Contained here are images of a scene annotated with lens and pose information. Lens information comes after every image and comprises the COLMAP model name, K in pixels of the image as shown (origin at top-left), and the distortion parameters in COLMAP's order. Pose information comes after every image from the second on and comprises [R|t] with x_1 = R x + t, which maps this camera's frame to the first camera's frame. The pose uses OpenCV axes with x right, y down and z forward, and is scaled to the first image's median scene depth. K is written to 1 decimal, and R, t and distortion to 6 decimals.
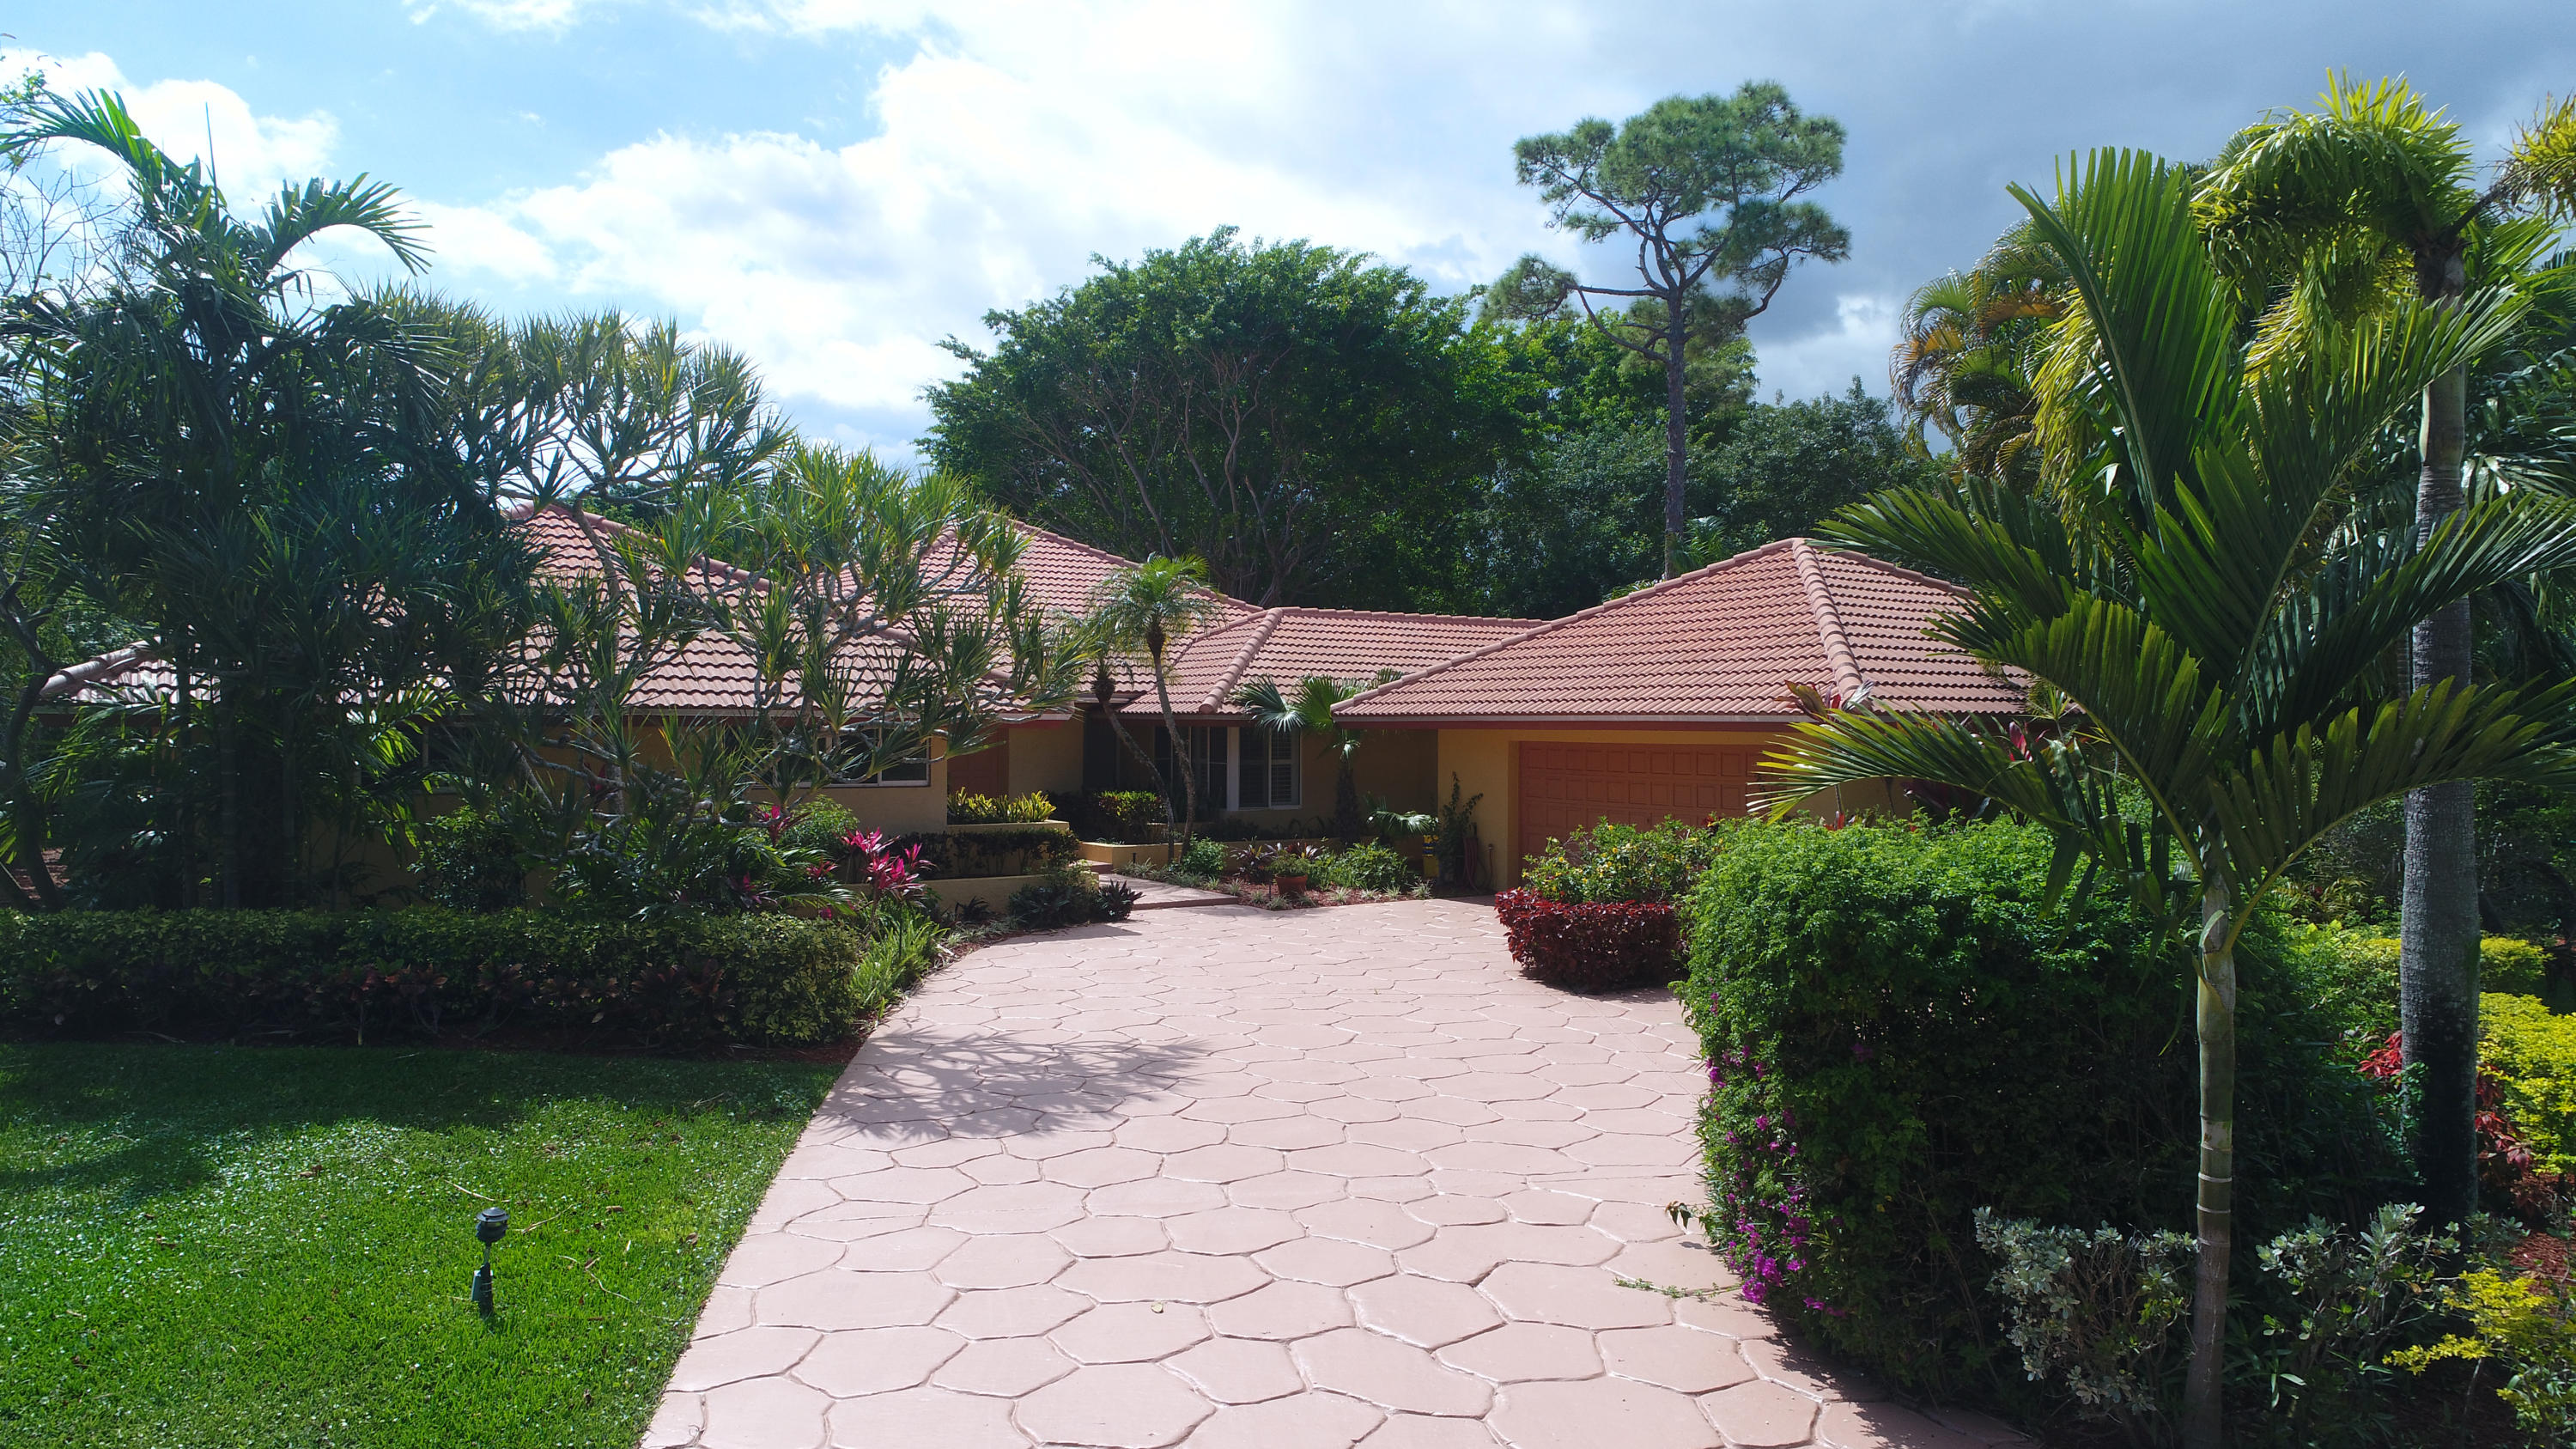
lens RADIAL K [[1716.8, 0, 1287.2], [0, 1716.8, 725.1], [0, 0, 1]] dist [-0.000511, -0.001031]
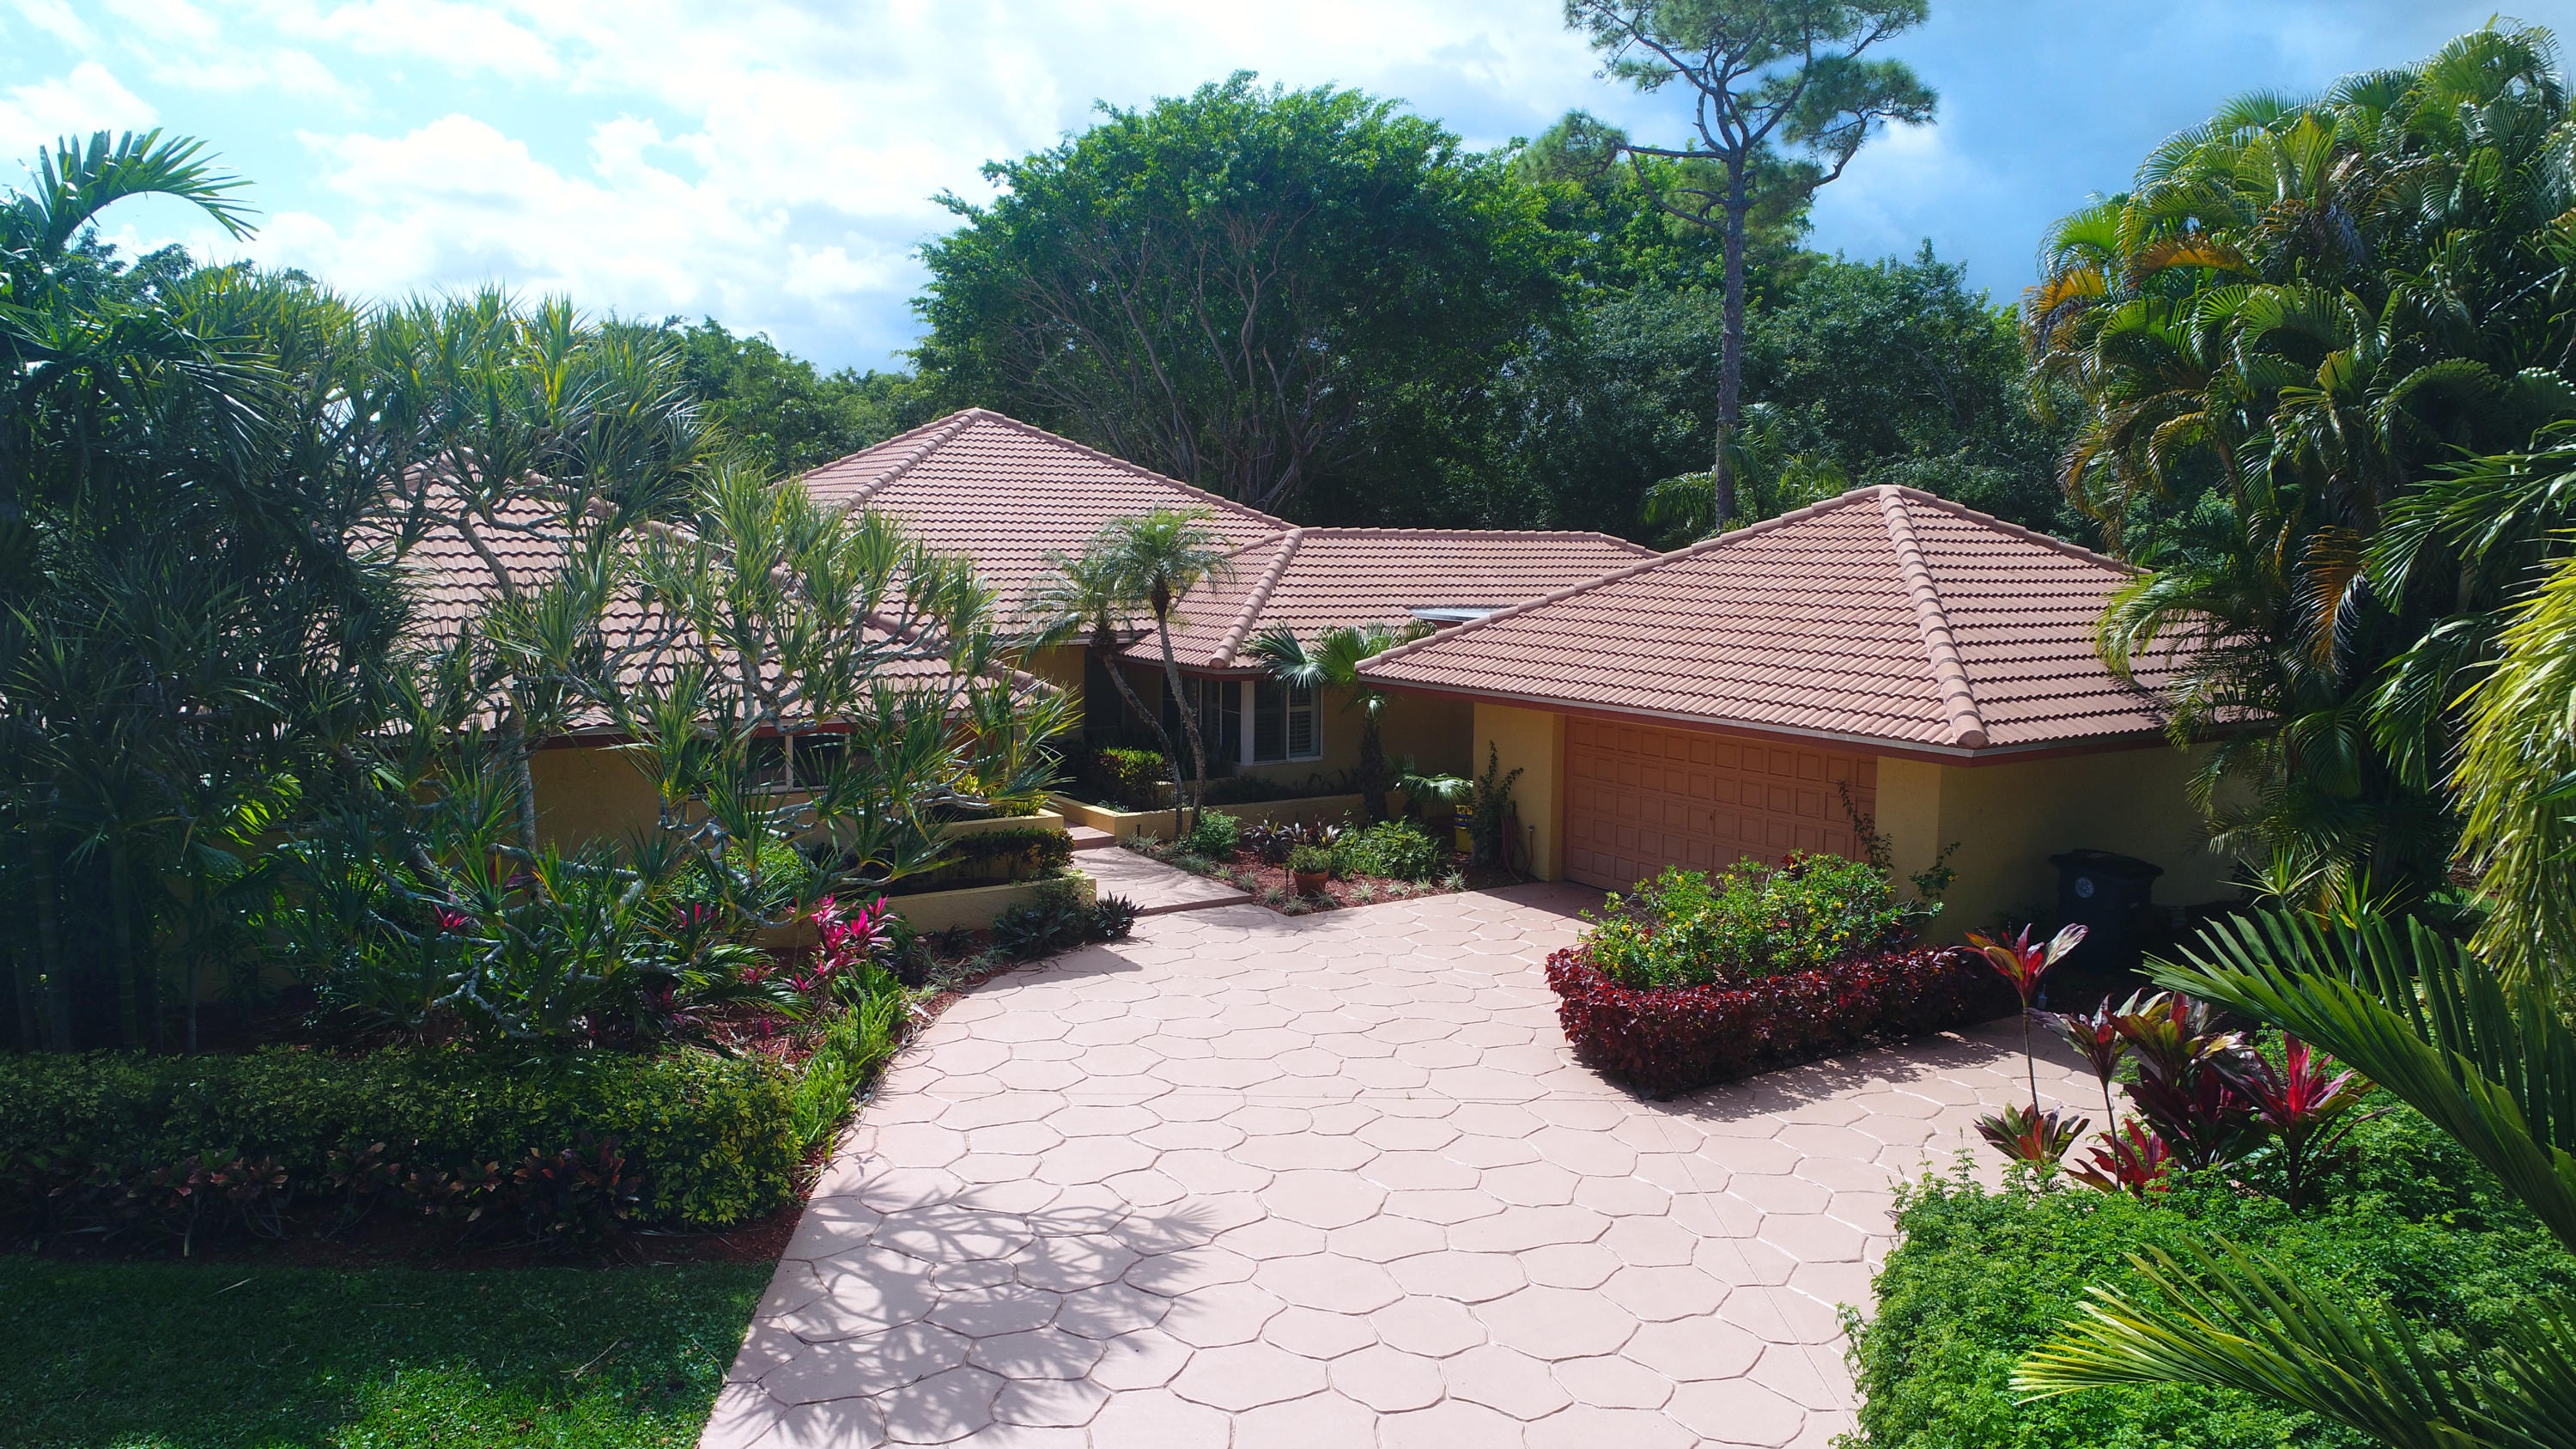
lens RADIAL K [[1716.8, 0, 1288.1], [0, 1716.8, 725.3], [0, 0, 1]] dist [-0.000511, -0.001031]
pose [[0.999937, 0.004481, -0.010317, -0.000496], [-0.003358, 0.994317, 0.106403, -0.076854], [0.010735, -0.106362, 0.994270, 0.102083]]
